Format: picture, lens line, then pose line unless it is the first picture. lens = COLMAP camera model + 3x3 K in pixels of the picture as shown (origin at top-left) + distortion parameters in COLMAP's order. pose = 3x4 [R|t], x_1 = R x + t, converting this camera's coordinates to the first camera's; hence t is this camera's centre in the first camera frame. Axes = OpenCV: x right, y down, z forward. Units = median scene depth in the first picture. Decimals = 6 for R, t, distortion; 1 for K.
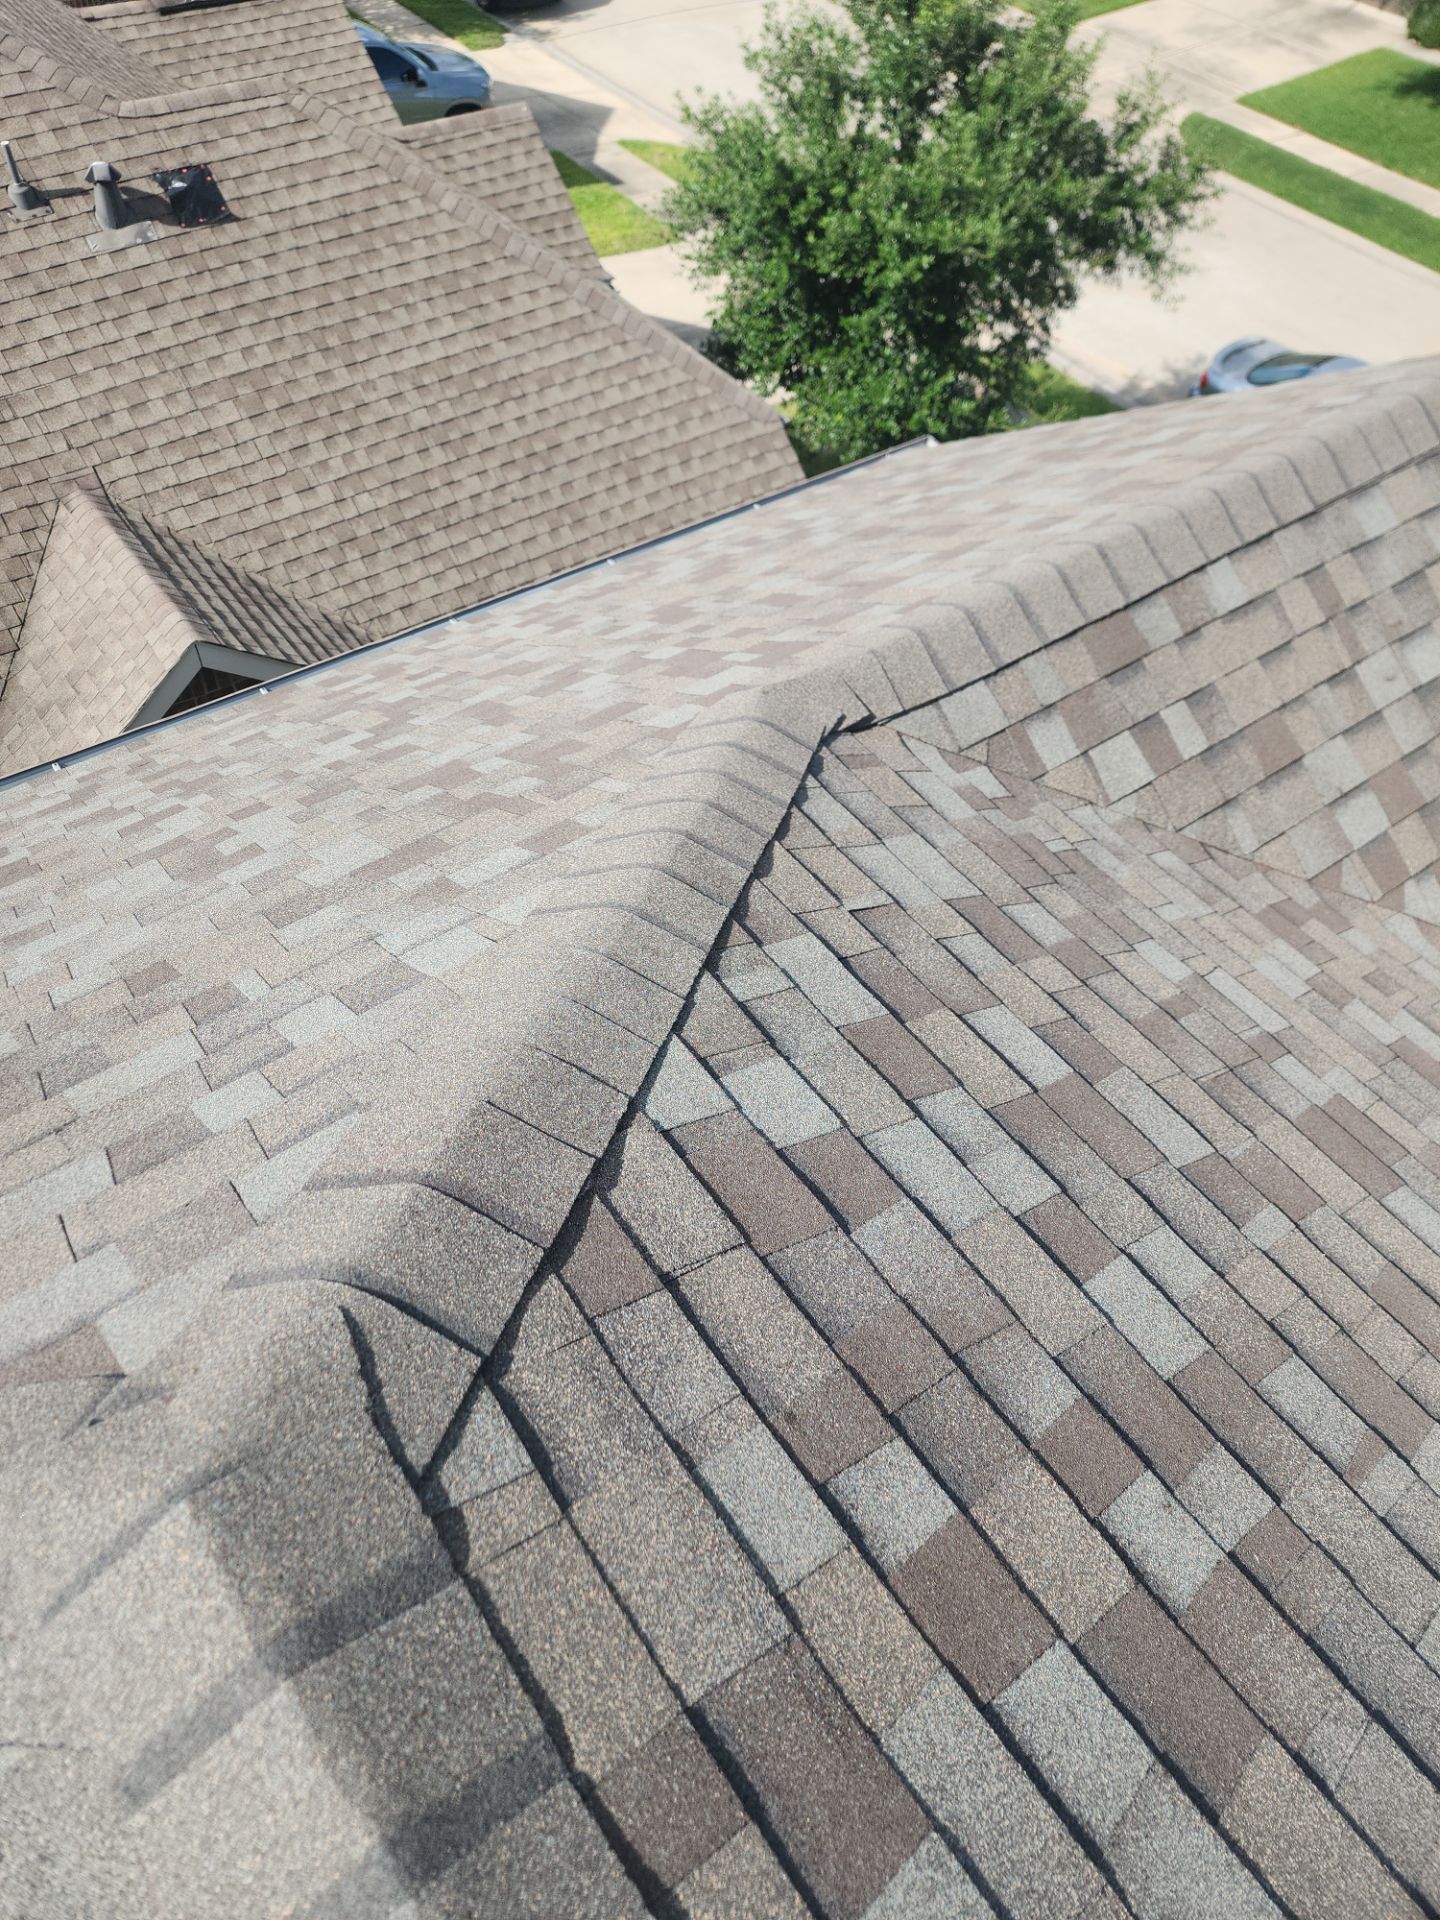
lens RADIAL K [[1260.8, 0, 662.9], [0, 1260.8, 904.6], [0, 0, 1]] dist [0.016242, -0.006630]
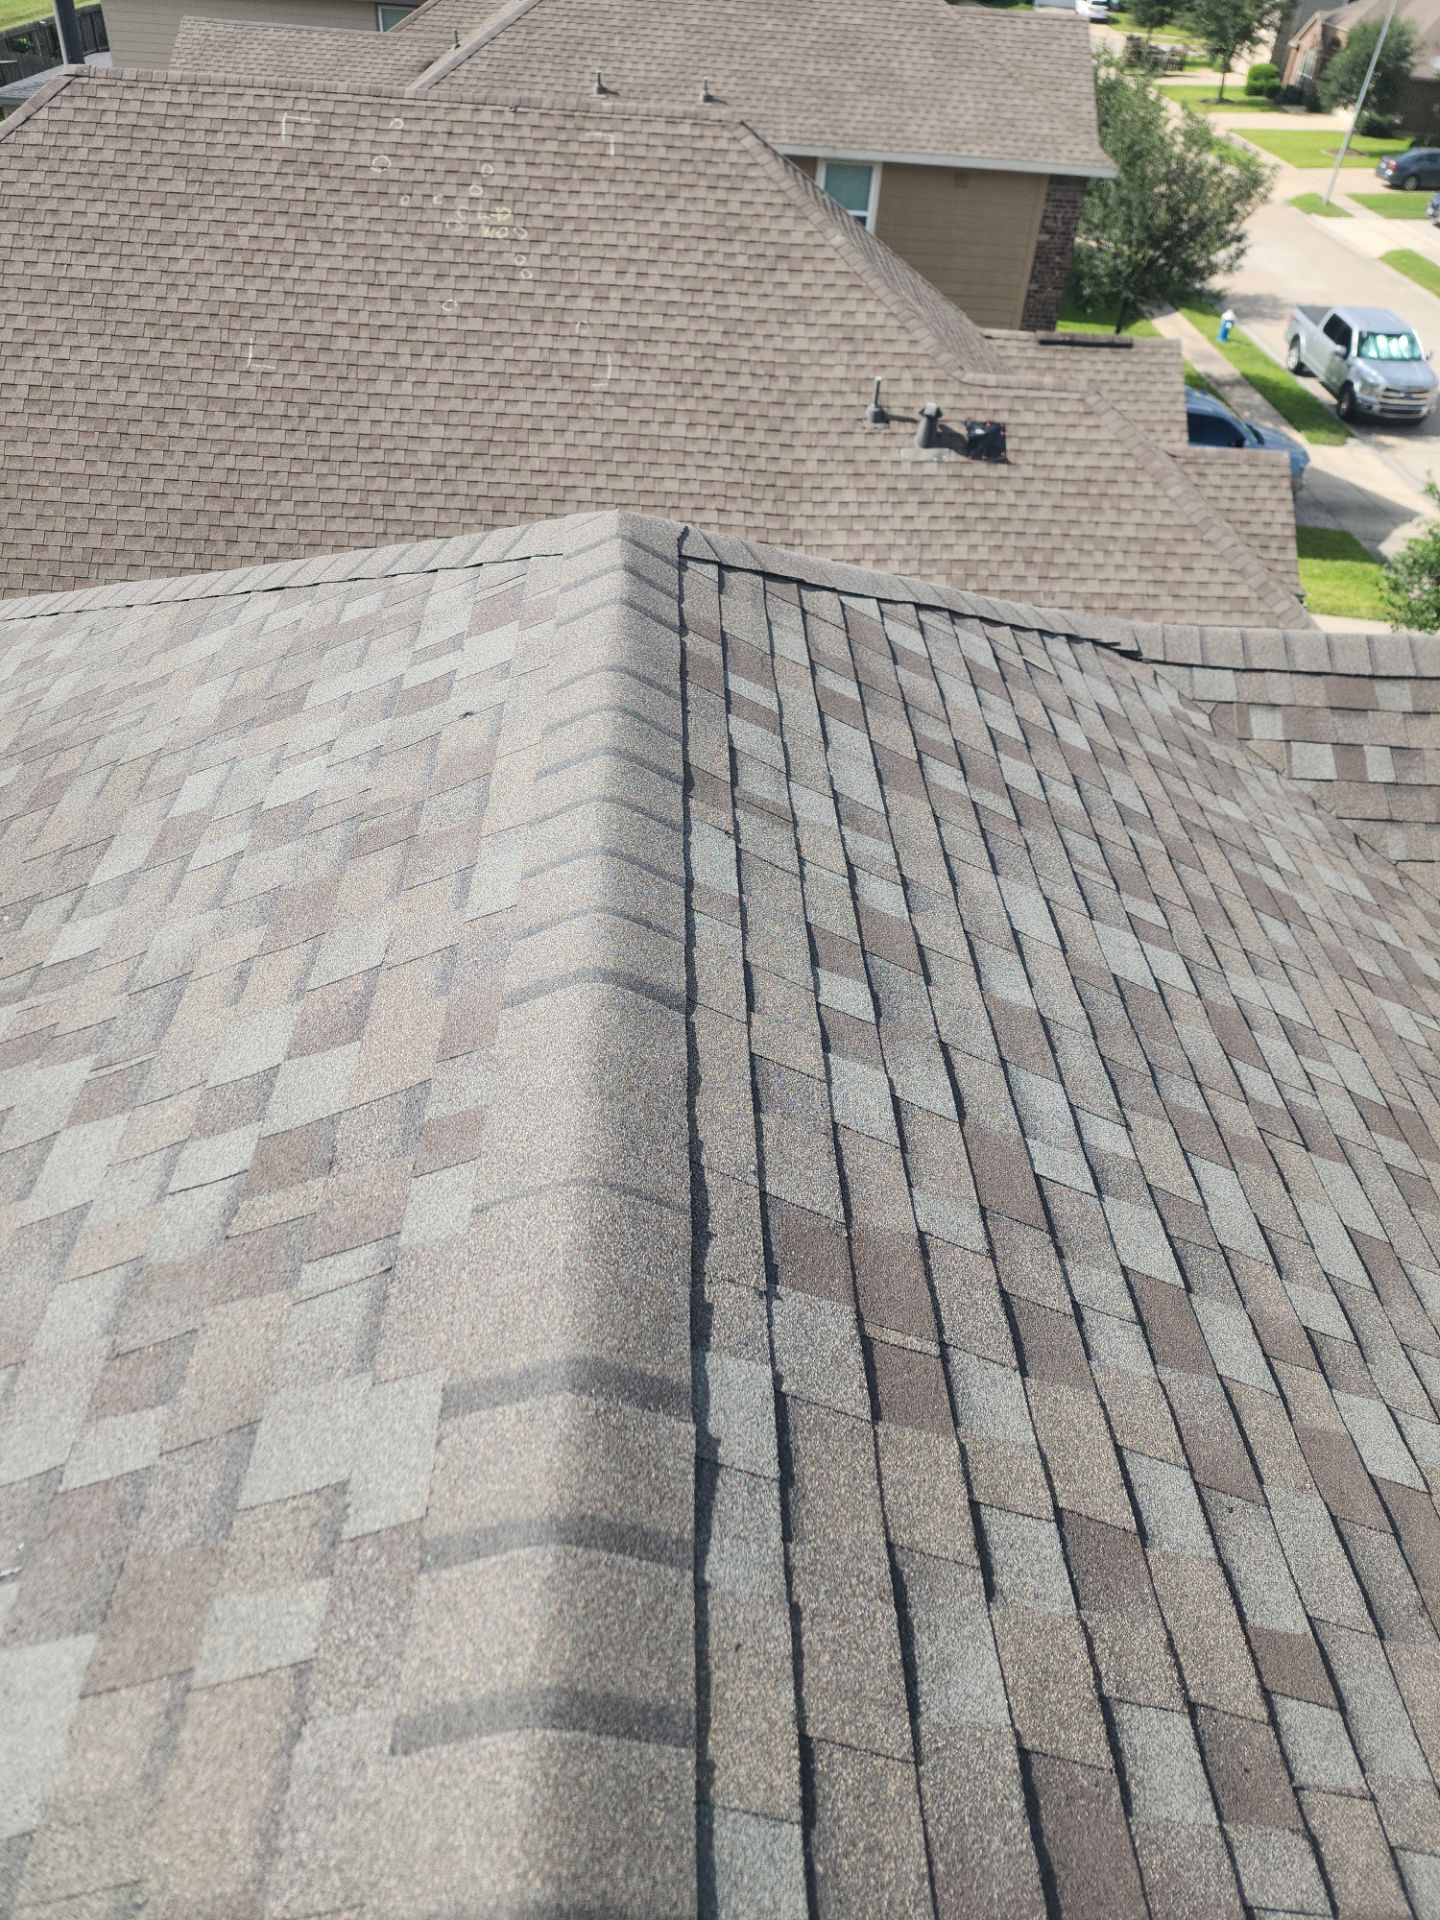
lens RADIAL K [[1244.8, 0, 750.3], [0, 1244.8, 947.7], [0, 0, 1]] dist [0.036103, -0.039611]
pose [[0.835951, 0.364212, -0.410531, 0.173407], [-0.439062, 0.892634, -0.102127, 0.180050], [0.329257, 0.265621, 0.906110, -0.159042]]
